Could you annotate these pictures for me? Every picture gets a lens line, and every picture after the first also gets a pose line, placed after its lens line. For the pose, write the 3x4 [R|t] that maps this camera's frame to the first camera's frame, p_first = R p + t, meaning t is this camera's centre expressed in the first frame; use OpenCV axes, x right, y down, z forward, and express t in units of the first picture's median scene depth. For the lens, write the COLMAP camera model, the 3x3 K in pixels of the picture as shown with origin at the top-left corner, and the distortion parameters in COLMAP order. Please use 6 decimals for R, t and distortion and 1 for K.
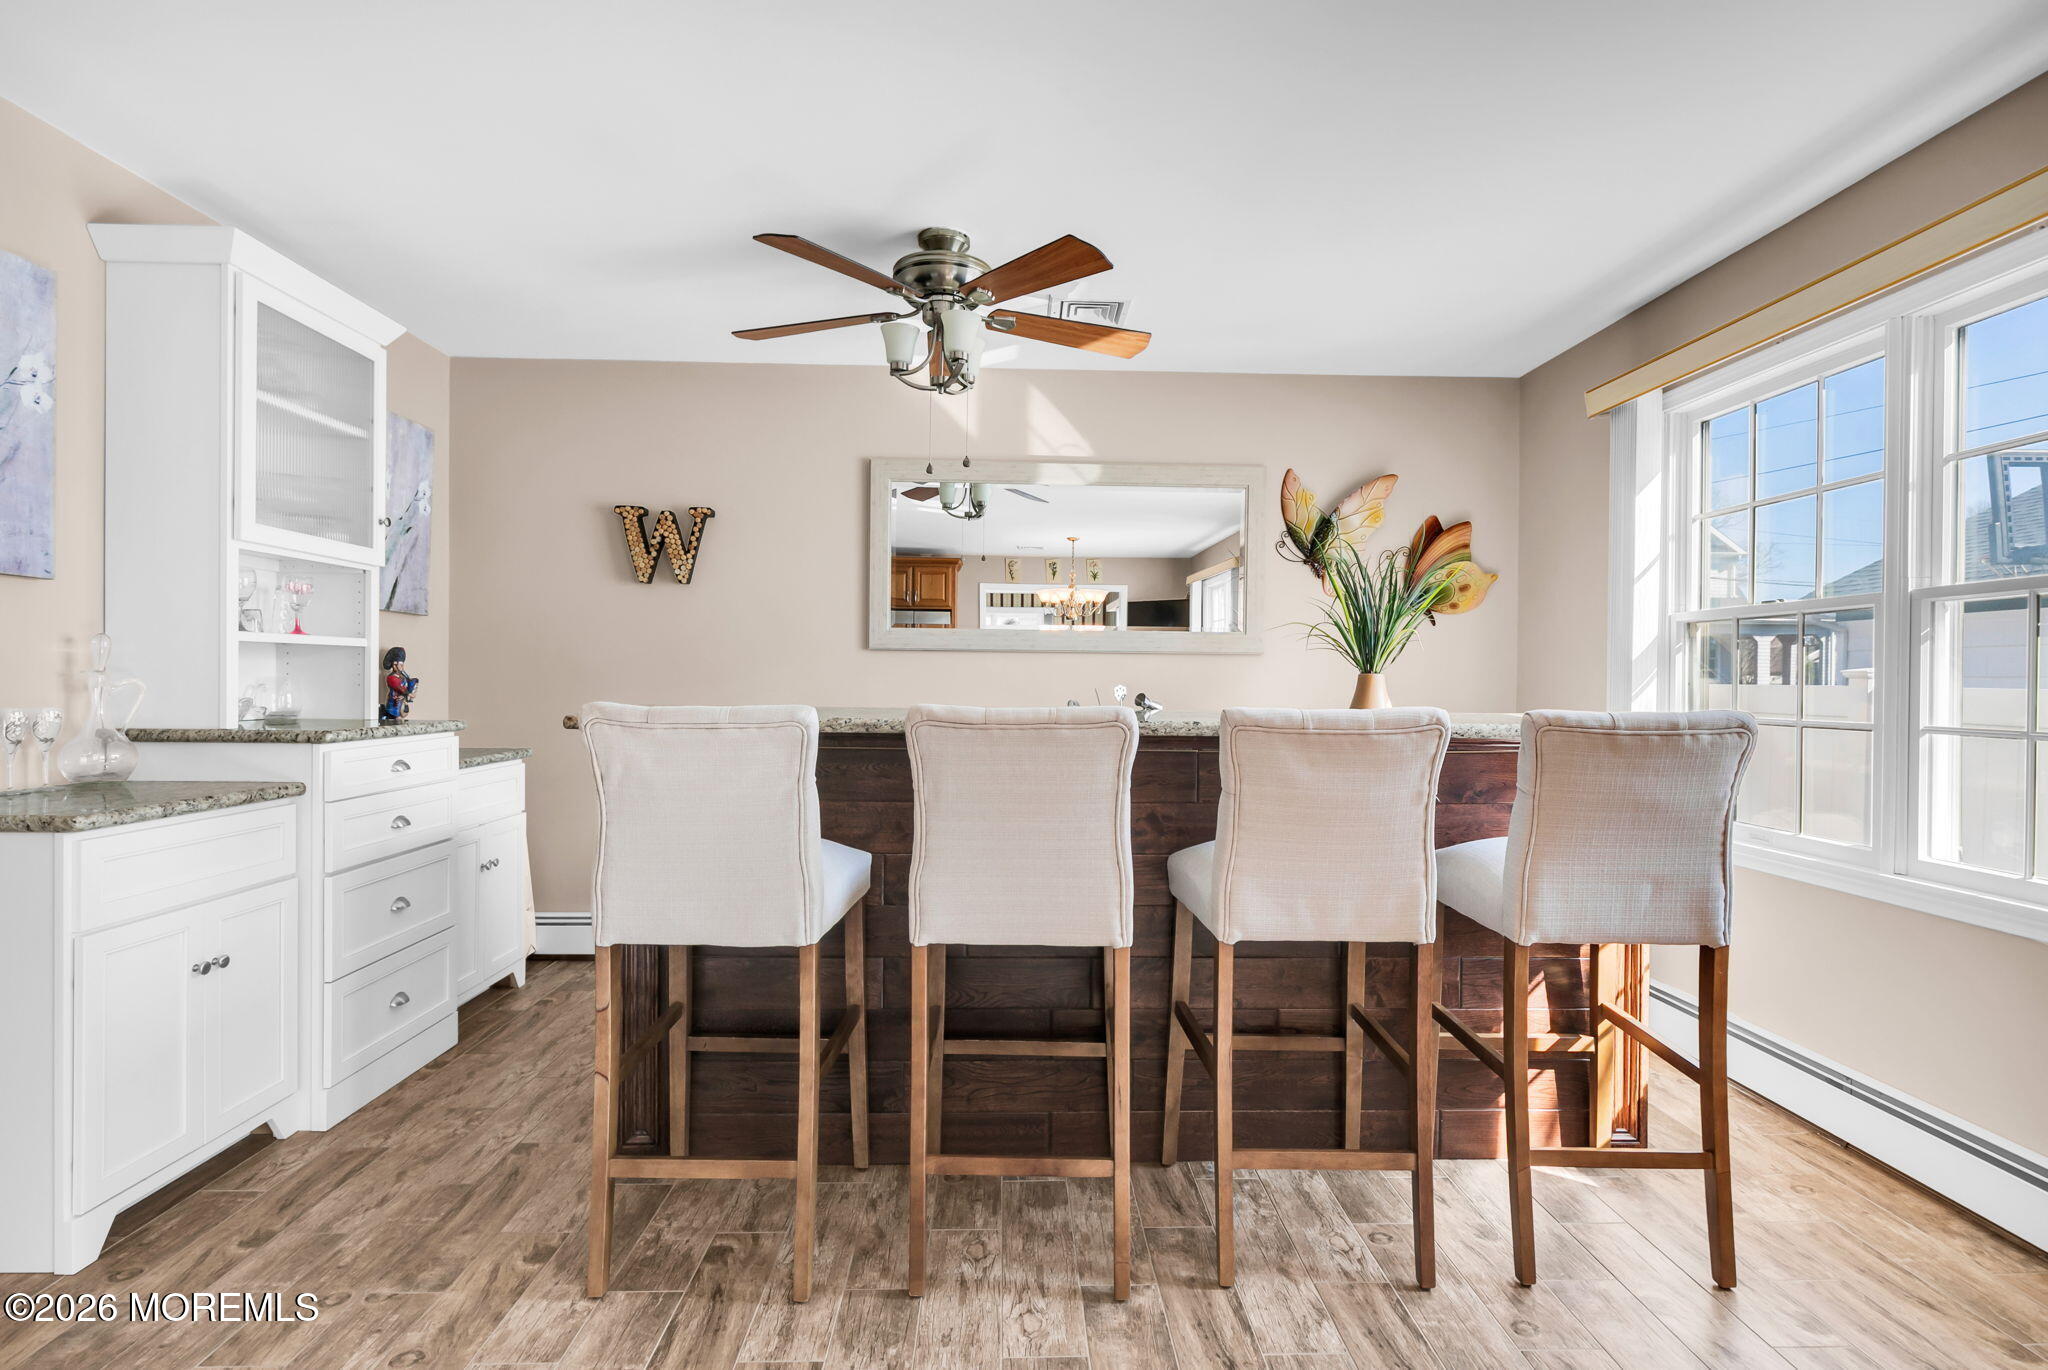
lens RADIAL K [[939.7, 0, 1015.0], [0, 939.7, 675.4], [0, 0, 1]] dist [0.000033, -0.000298]
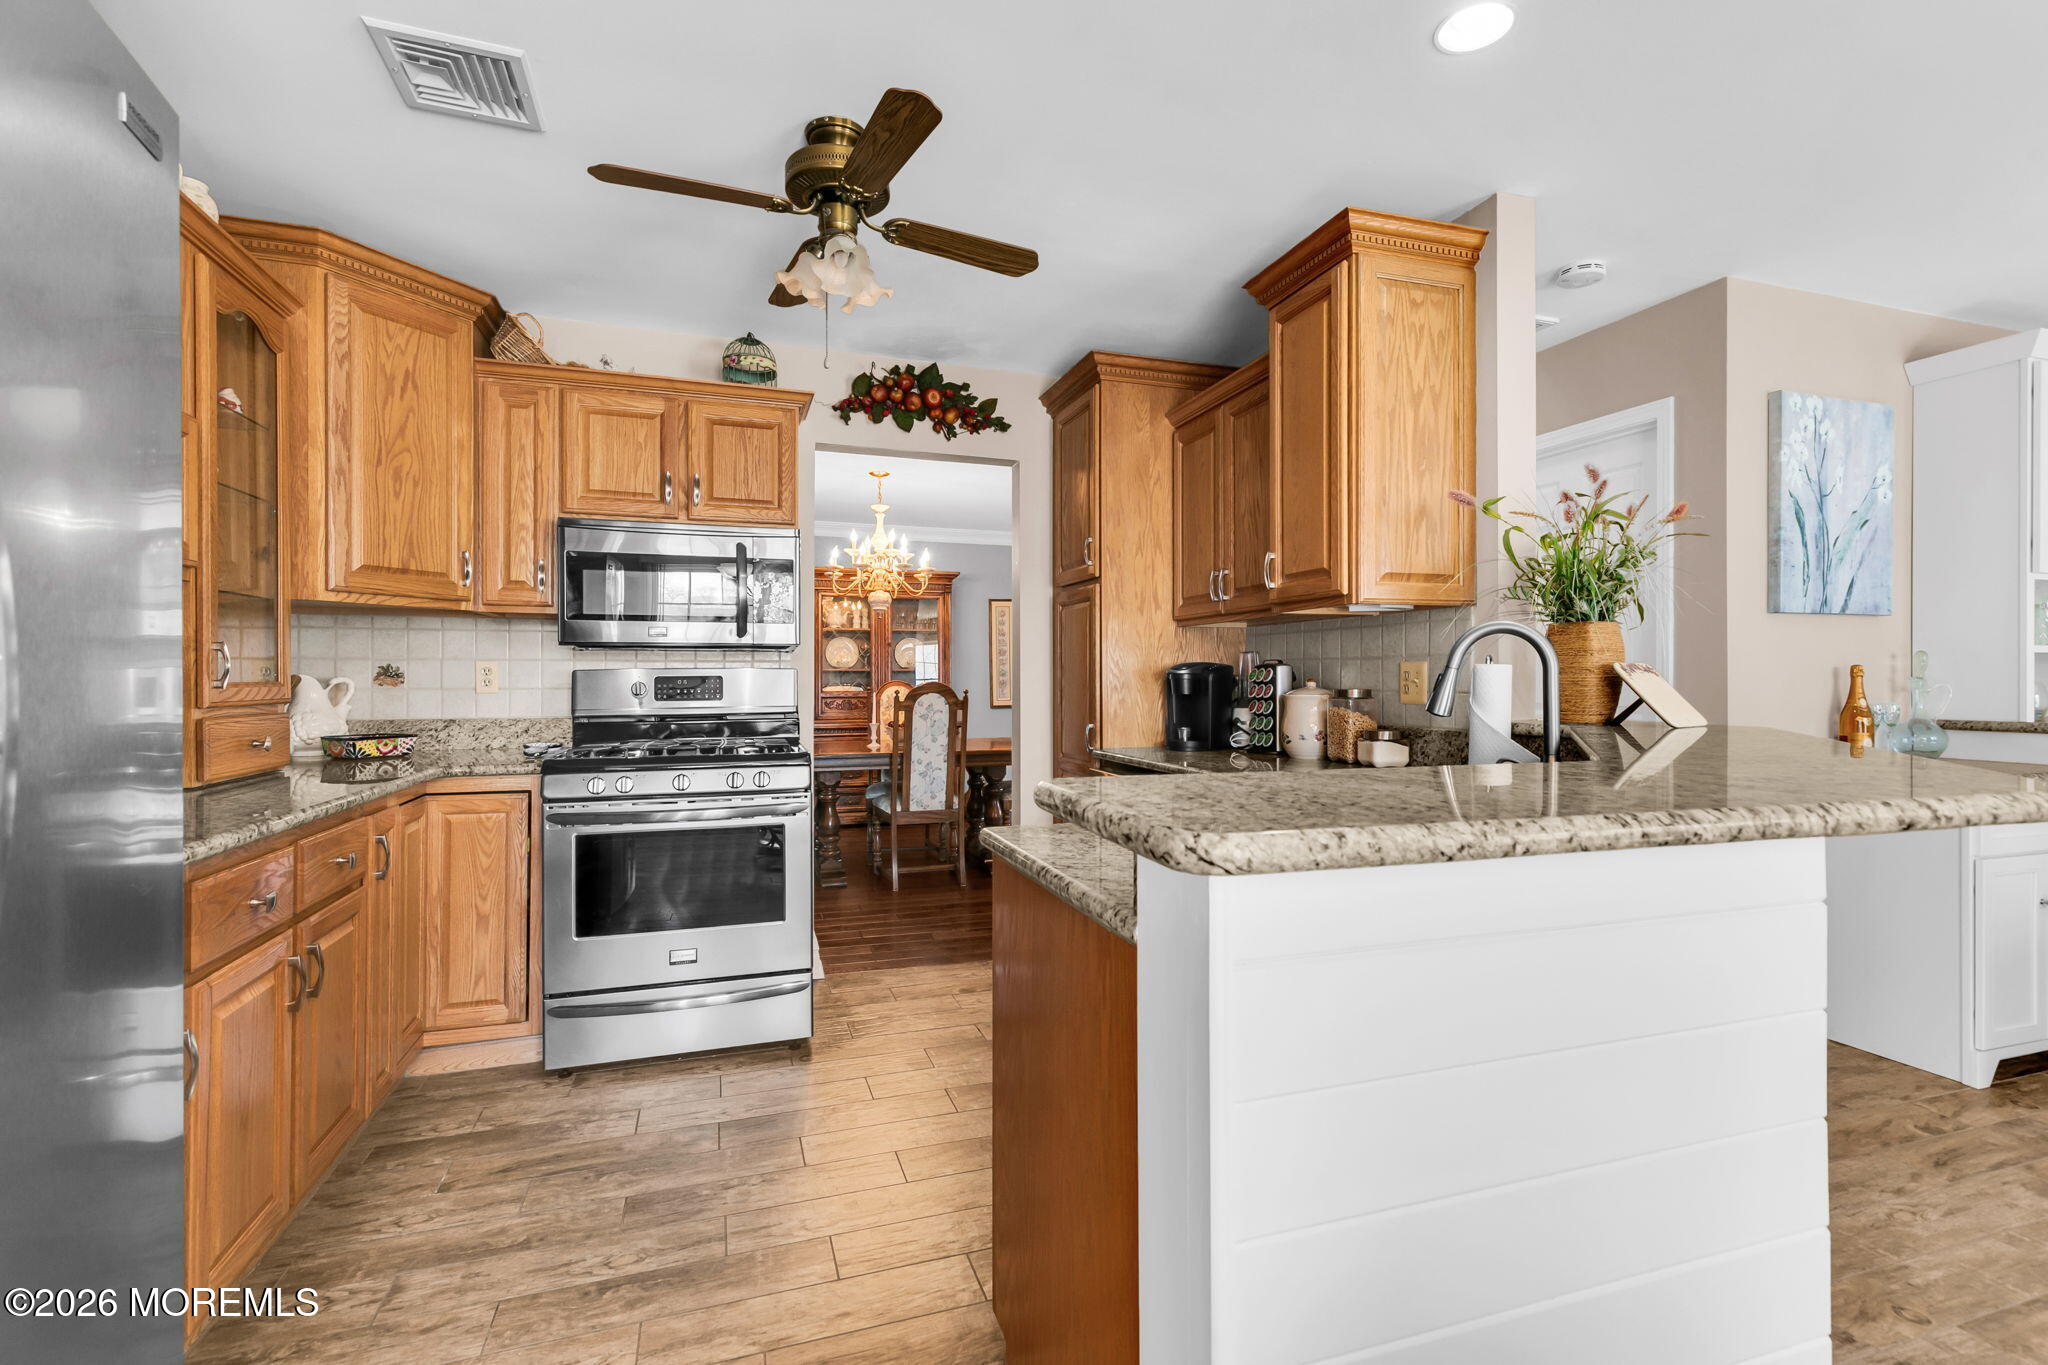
lens RADIAL K [[939.7, 0, 1015.0], [0, 939.7, 672.9], [0, 0, 1]] dist [0.000033, -0.000298]
pose [[0.275183, -0.019404, -0.961196, 0.000517], [0.007982, 0.999808, -0.017899, 0.002638], [0.961359, -0.002747, 0.275285, -0.646167]]
